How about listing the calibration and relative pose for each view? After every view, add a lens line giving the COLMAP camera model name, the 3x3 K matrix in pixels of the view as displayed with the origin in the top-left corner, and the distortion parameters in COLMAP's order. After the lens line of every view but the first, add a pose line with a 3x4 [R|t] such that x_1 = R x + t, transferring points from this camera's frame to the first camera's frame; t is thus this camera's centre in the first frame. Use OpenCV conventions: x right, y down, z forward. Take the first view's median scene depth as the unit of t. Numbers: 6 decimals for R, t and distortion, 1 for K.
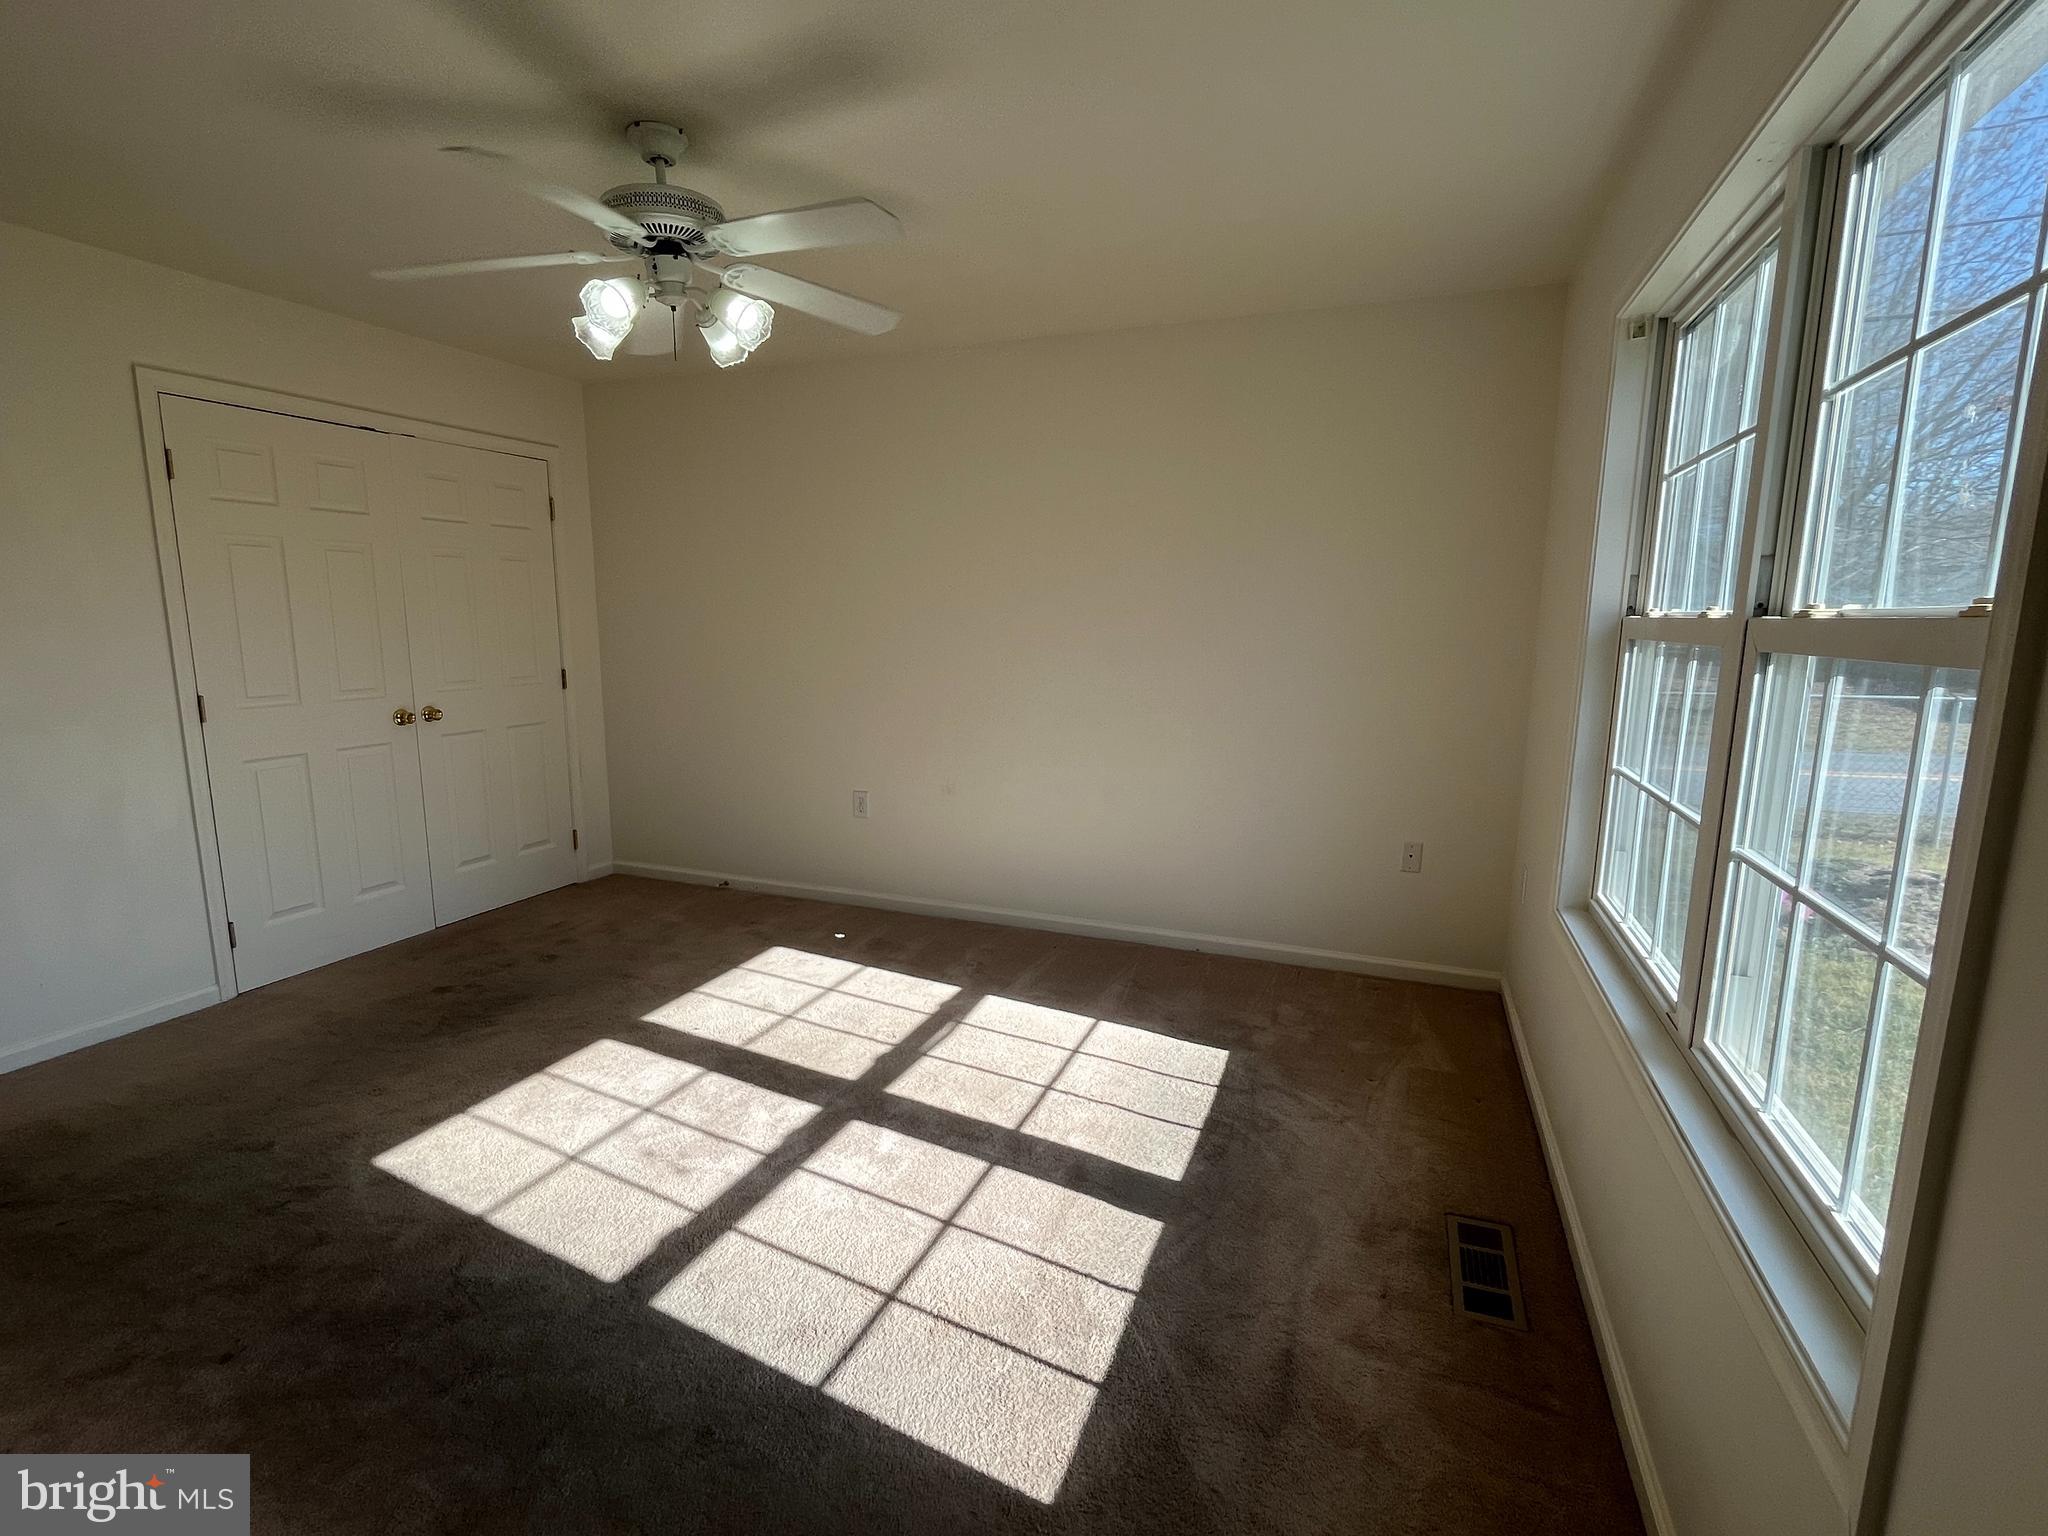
lens RADIAL K [[946.0, 0, 1019.8], [0, 946.0, 768.3], [0, 0, 1]] dist [0.008774, -0.007347]
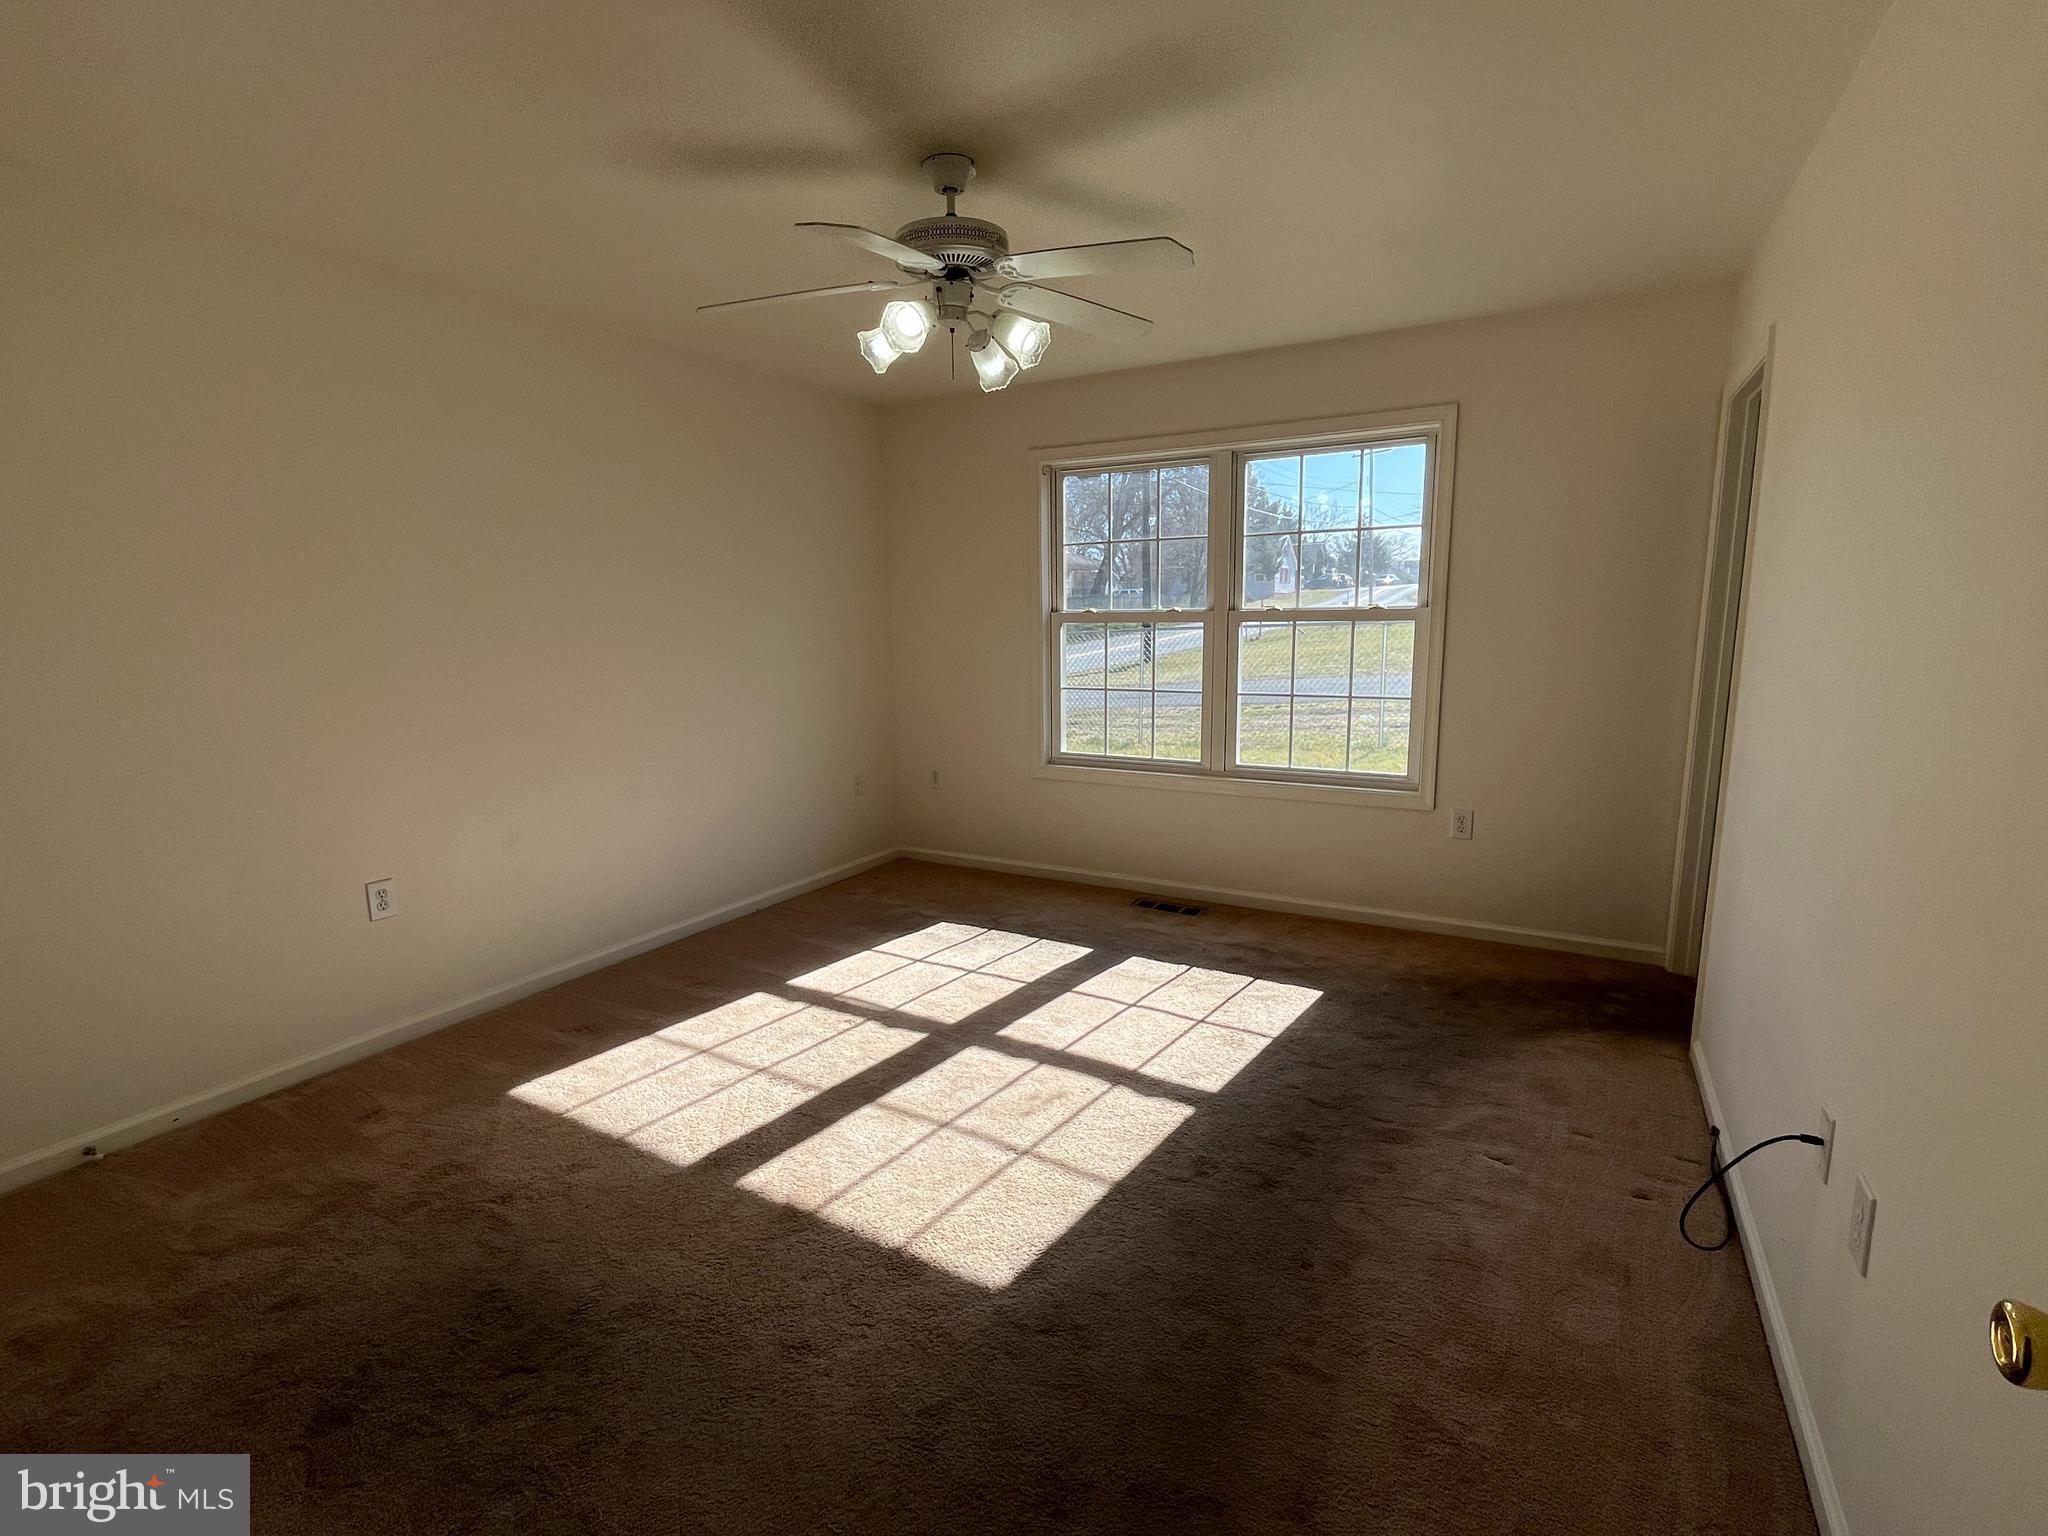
lens RADIAL K [[946.0, 0, 1019.8], [0, 946.0, 768.3], [0, 0, 1]] dist [0.008774, -0.007347]
pose [[0.141664, -0.159354, 0.977004, -1.226599], [0.175131, 0.975424, 0.133702, -0.103048], [-0.974300, 0.152163, 0.166091, 0.692931]]
